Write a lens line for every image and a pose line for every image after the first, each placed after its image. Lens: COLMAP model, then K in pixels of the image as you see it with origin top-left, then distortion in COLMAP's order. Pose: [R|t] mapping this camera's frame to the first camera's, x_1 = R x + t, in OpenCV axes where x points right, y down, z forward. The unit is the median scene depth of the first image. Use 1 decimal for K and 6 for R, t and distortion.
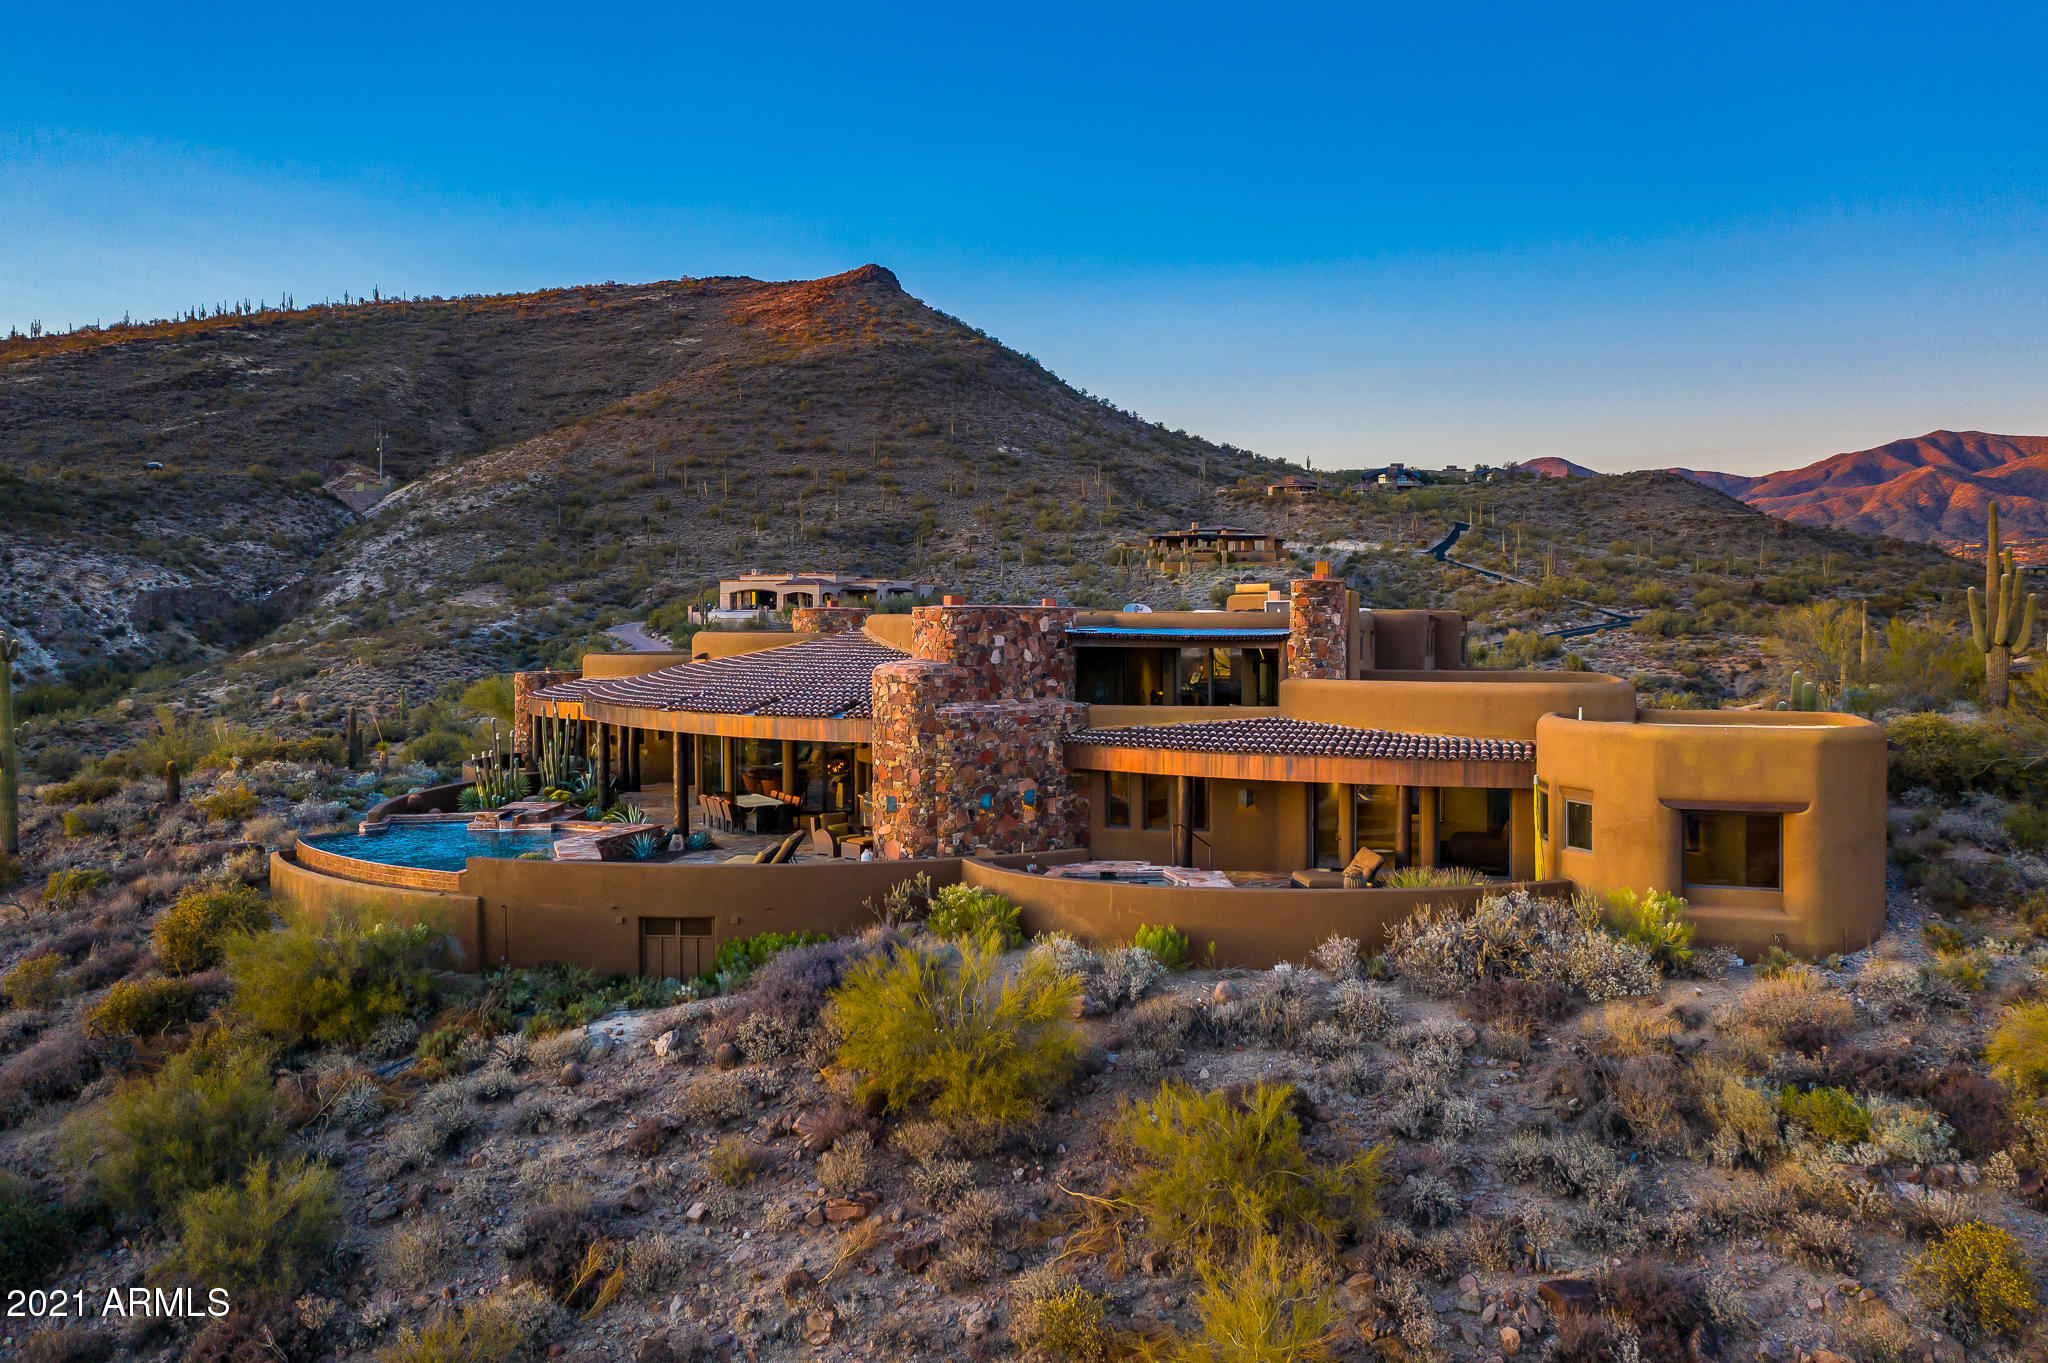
lens RADIAL K [[1711.2, 0, 1033.1], [0, 1711.2, 630.9], [0, 0, 1]] dist [-0.027002, 0.060504]
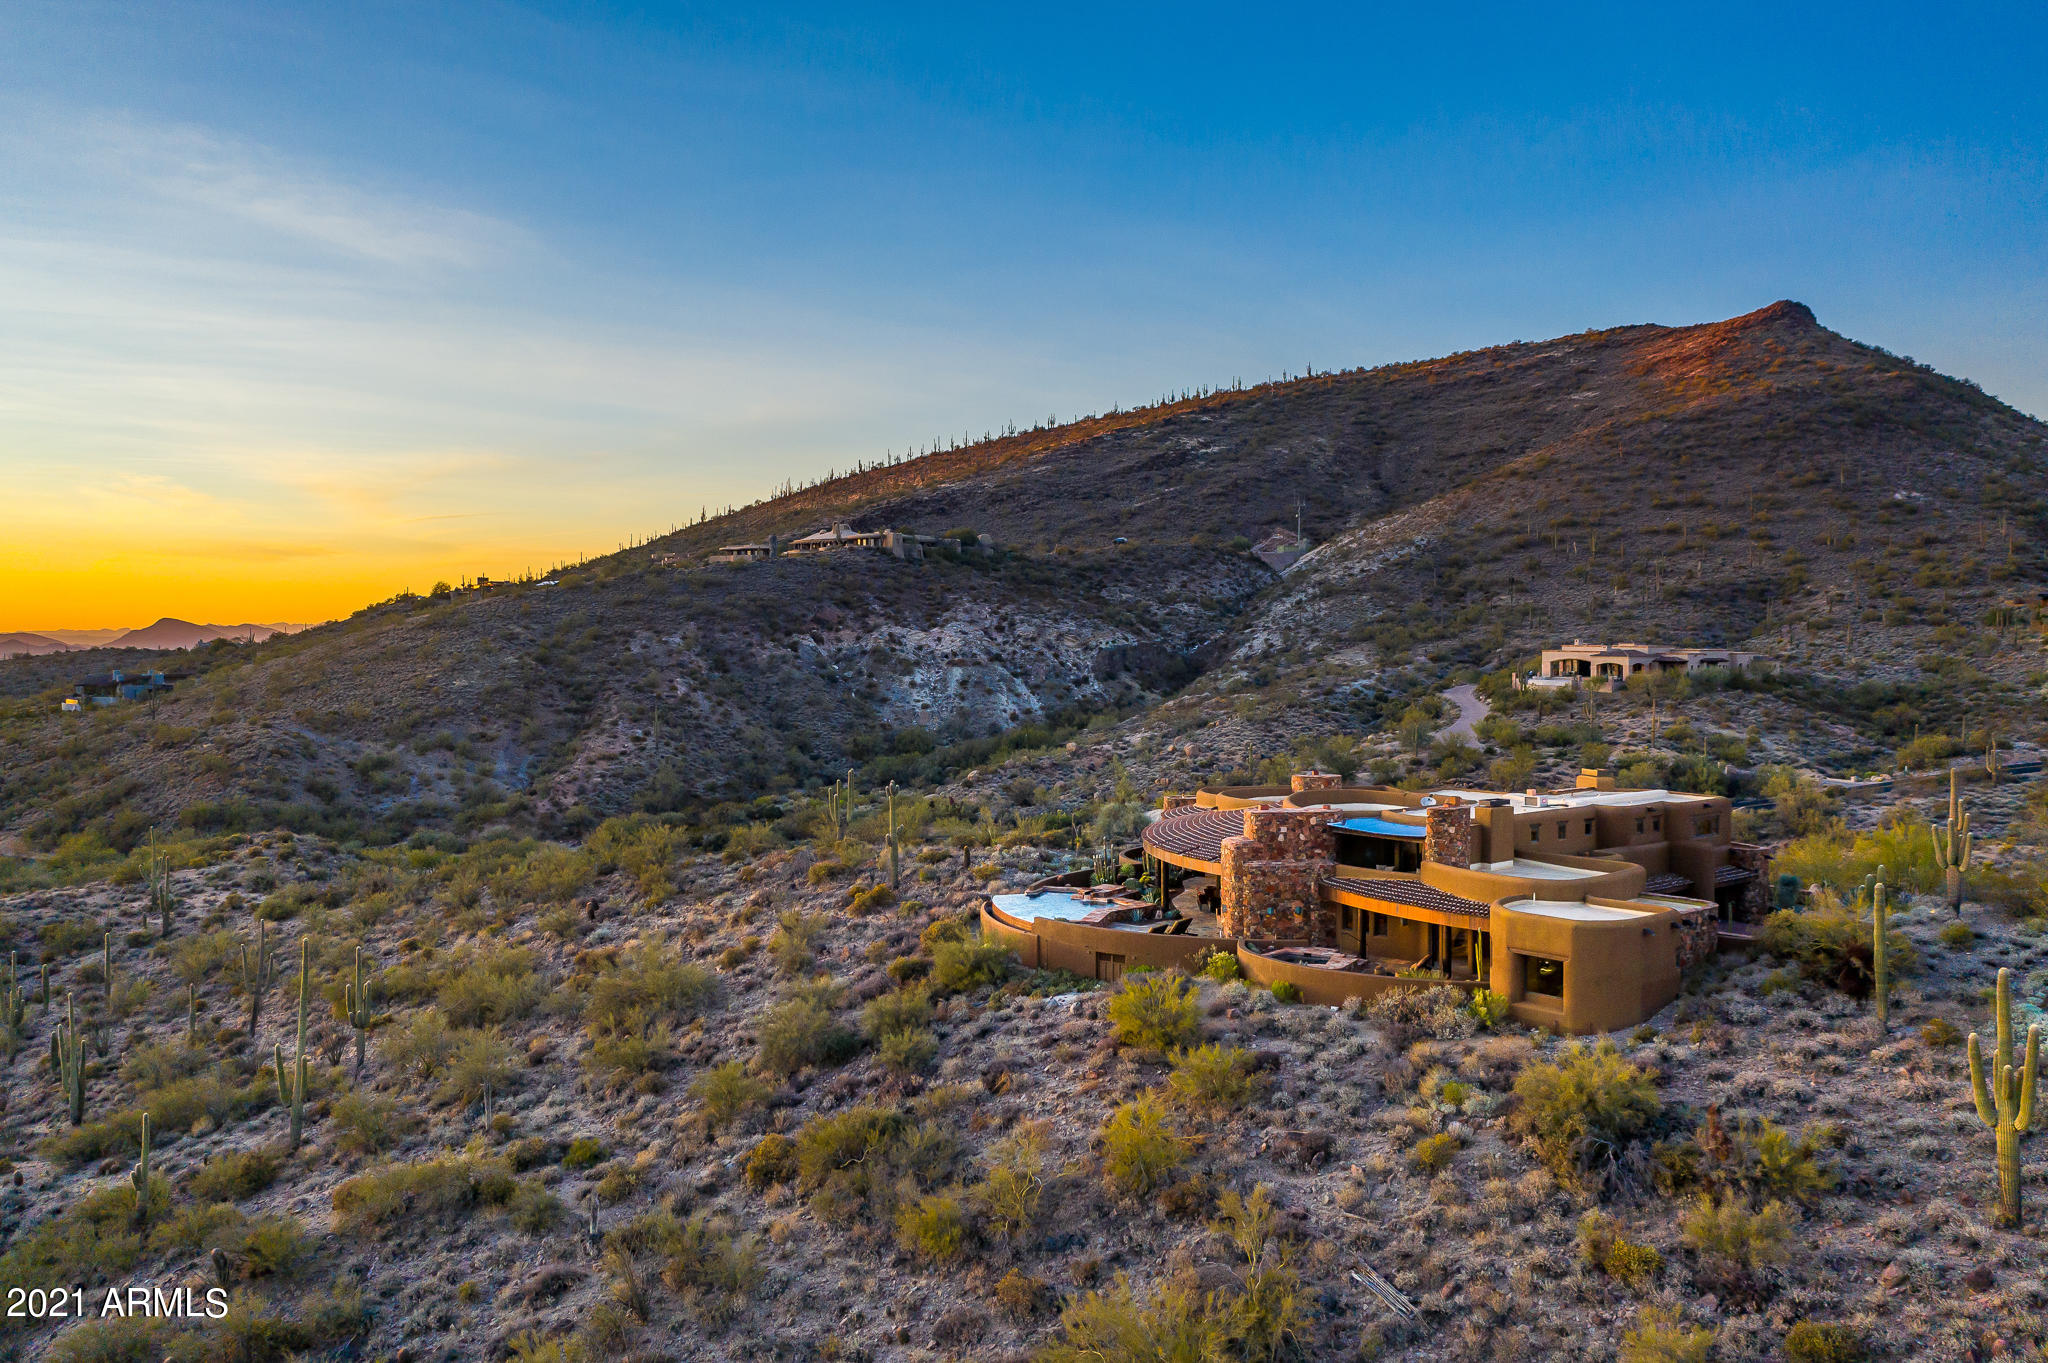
lens RADIAL K [[1711.2, 0, 1033.1], [0, 1711.2, 630.9], [0, 0, 1]] dist [-0.027002, 0.060504]
pose [[0.849413, 0.006711, -0.527686, 0.099242], [-0.010201, 0.999941, -0.003705, -0.027316], [0.527630, 0.008530, 0.849432, -0.105713]]
